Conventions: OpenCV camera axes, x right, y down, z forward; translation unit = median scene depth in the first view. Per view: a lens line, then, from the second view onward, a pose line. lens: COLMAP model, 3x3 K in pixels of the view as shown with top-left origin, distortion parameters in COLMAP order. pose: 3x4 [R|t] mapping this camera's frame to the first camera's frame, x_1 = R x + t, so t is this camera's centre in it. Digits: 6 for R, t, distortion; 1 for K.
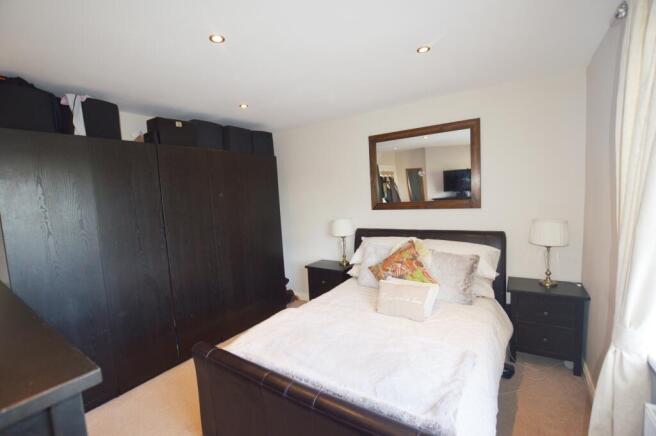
lens RADIAL K [[291.7, 0, 325.6], [0, 291.7, 220.2], [0, 0, 1]] dist [-0.031044, -0.000090]
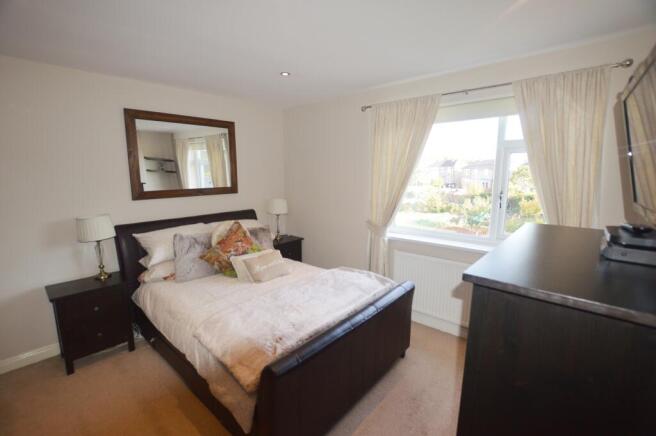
lens RADIAL K [[291.7, 0, 325.6], [0, 291.7, 220.2], [0, 0, 1]] dist [-0.031044, -0.000090]
pose [[0.120449, -0.108891, 0.986729, -0.644218], [0.094708, 0.990693, 0.097767, -0.010015], [-0.988192, 0.081675, 0.129641, 0.418010]]
